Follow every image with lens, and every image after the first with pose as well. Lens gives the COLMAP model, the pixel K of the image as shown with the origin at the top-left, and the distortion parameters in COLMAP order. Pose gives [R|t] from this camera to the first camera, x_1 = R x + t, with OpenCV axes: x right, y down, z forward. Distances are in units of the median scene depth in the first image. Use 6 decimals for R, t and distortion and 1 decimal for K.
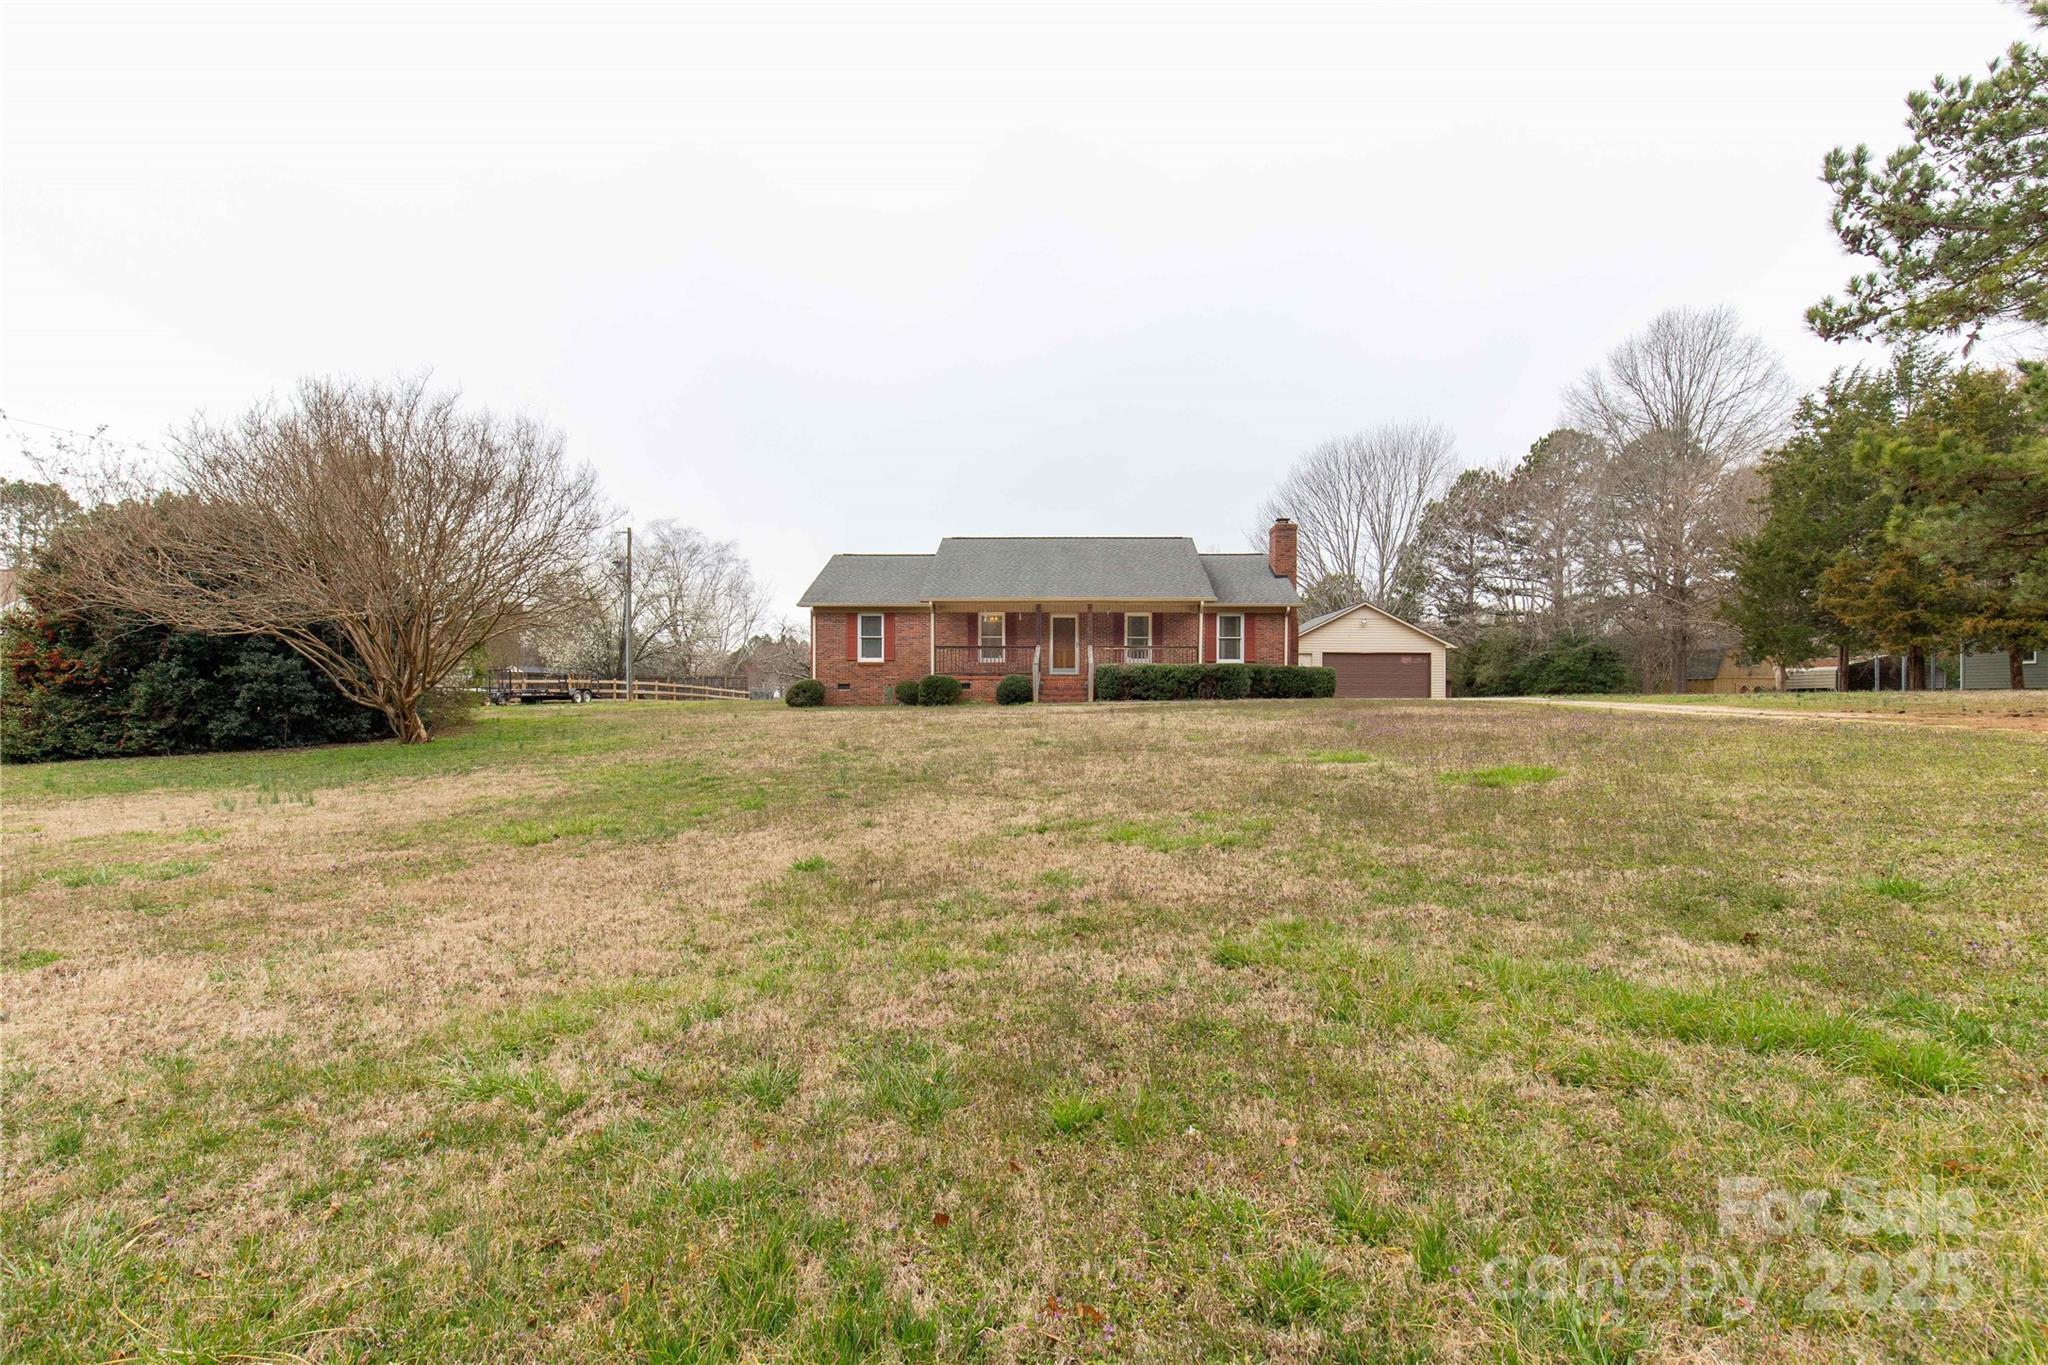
lens RADIAL K [[933.7, 0, 1024.0], [0, 933.7, 682.5], [0, 0, 1]] dist [0.001858, 0.000009]
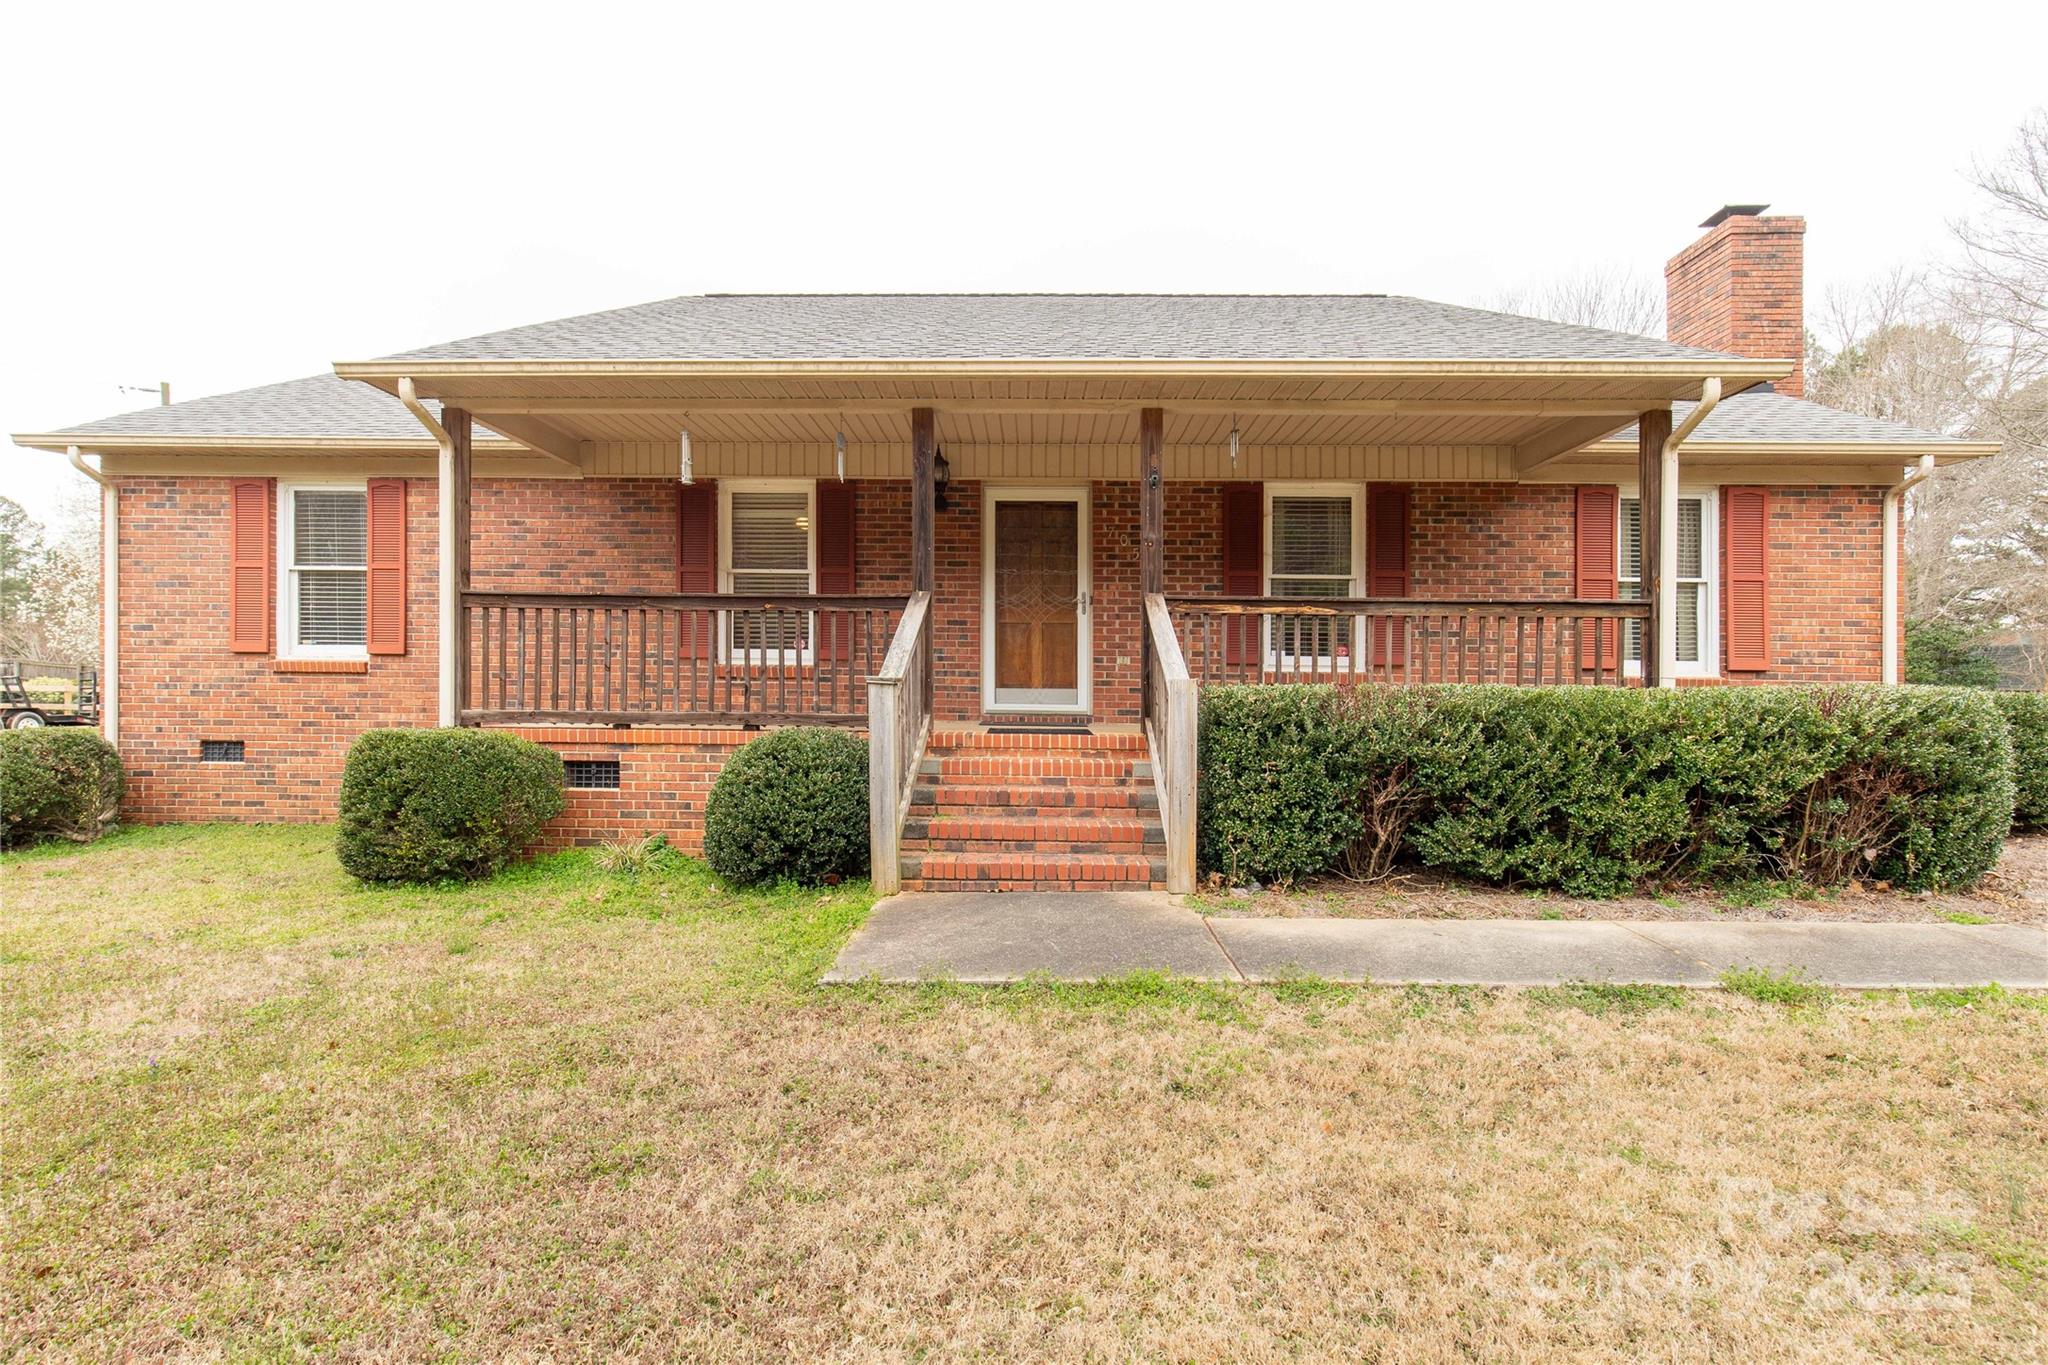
lens RADIAL K [[919.7, 0, 1020.8], [0, 919.7, 673.0], [0, 0, 1]] dist [0.000900, -0.000122]
pose [[0.999467, 0.006858, 0.031917, 0.030289], [-0.006860, 0.999976, -0.000060, -0.019866], [-0.031916, -0.000159, 0.999491, 0.734757]]
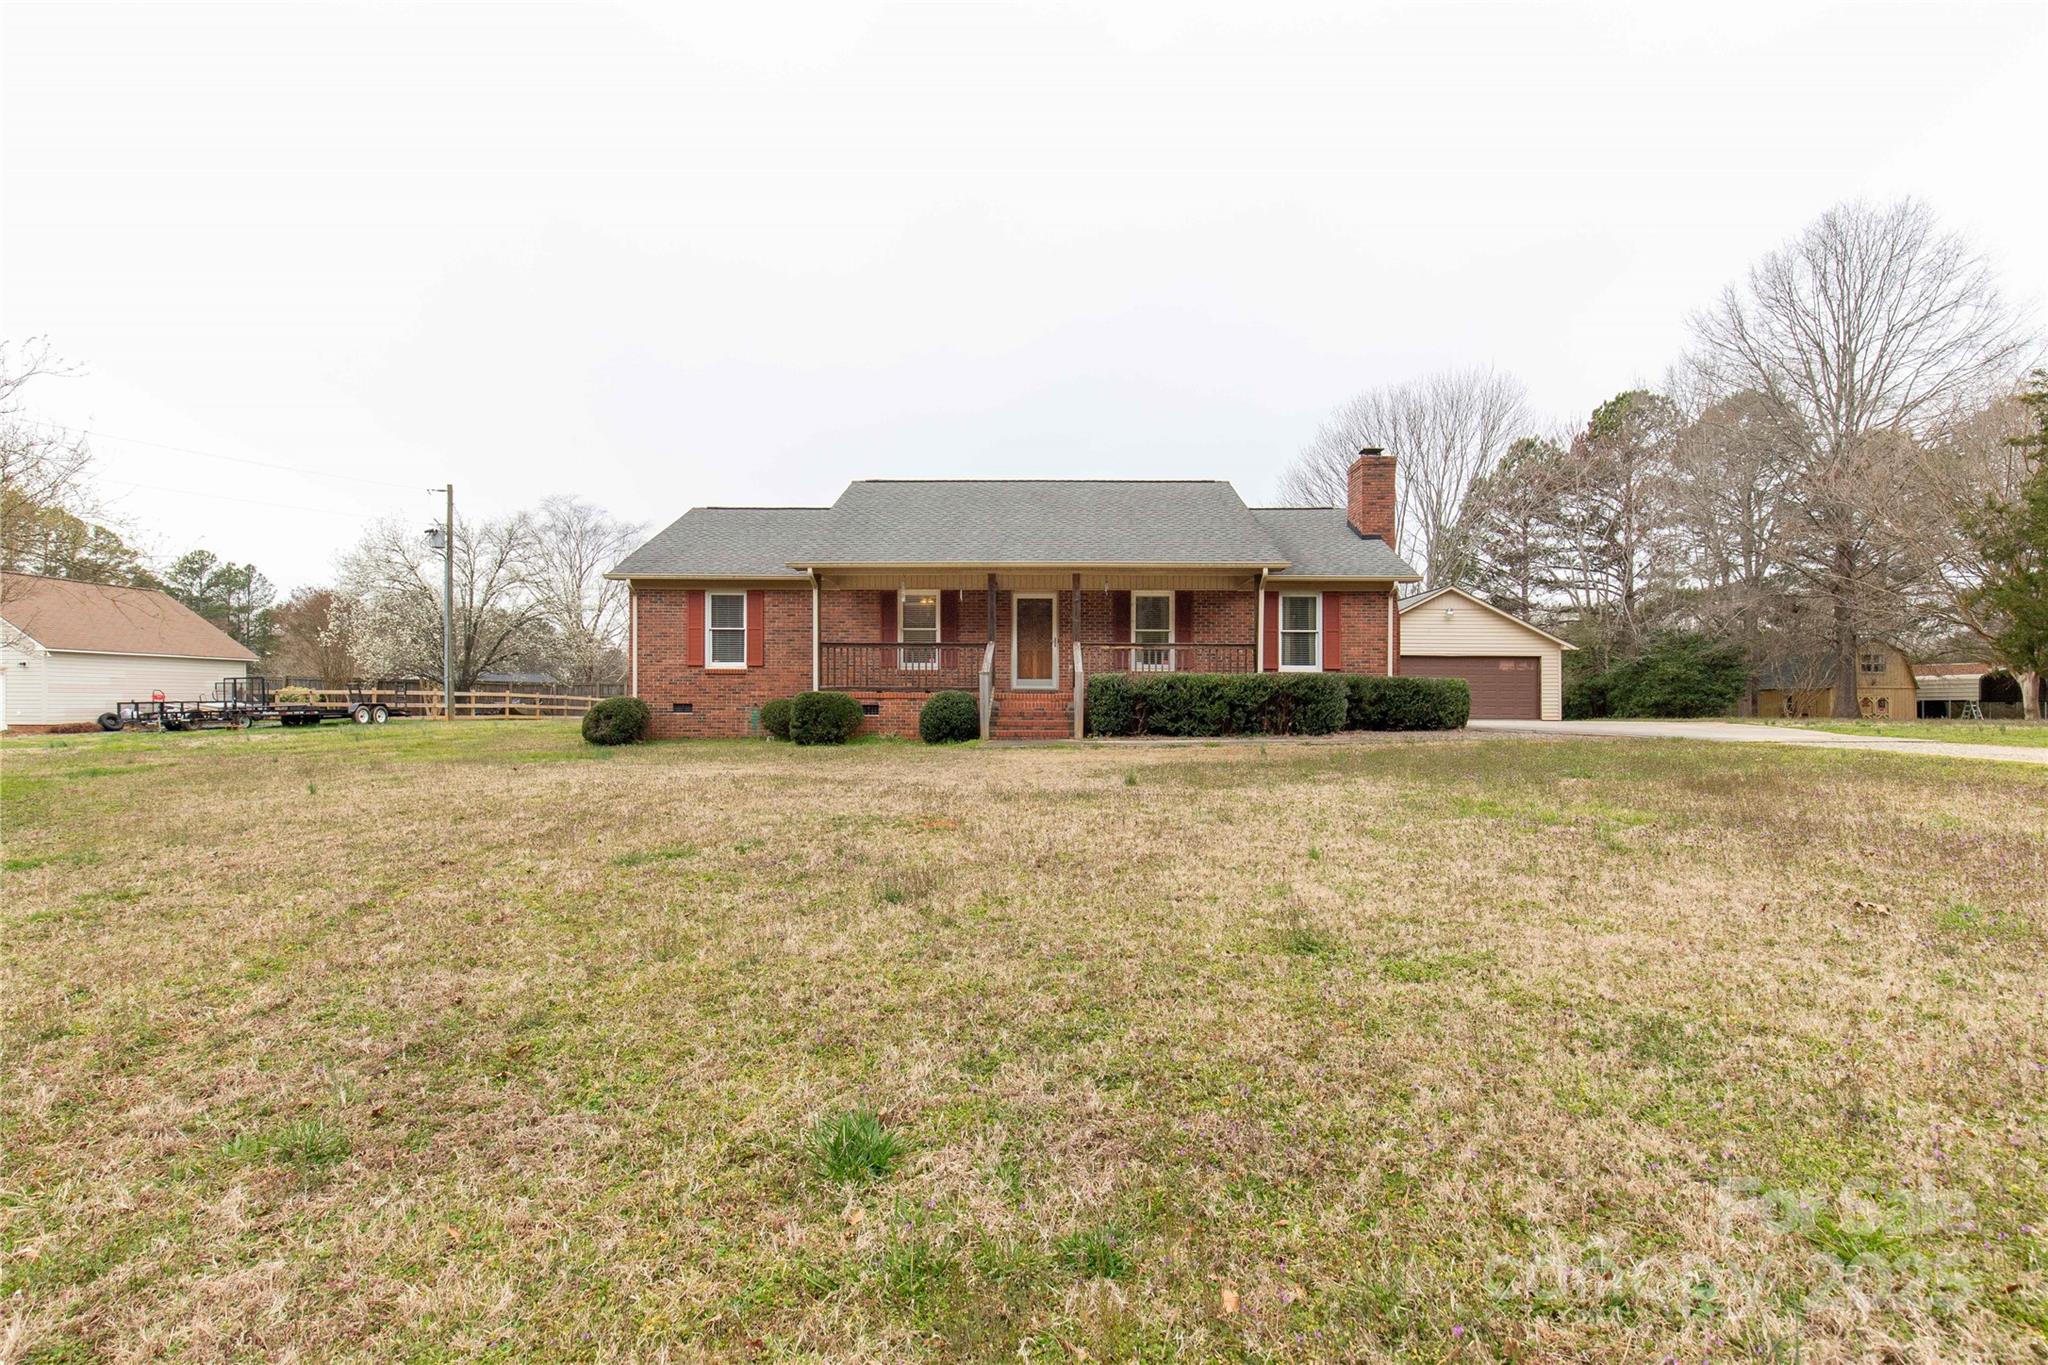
lens RADIAL K [[933.7, 0, 1024.0], [0, 933.7, 682.5], [0, 0, 1]] dist [0.001858, 0.000009]
pose [[0.999720, 0.001556, 0.023629, 0.021012], [-0.001485, 0.999994, -0.003011, -0.011246], [-0.023634, 0.002975, 0.999716, 0.373869]]
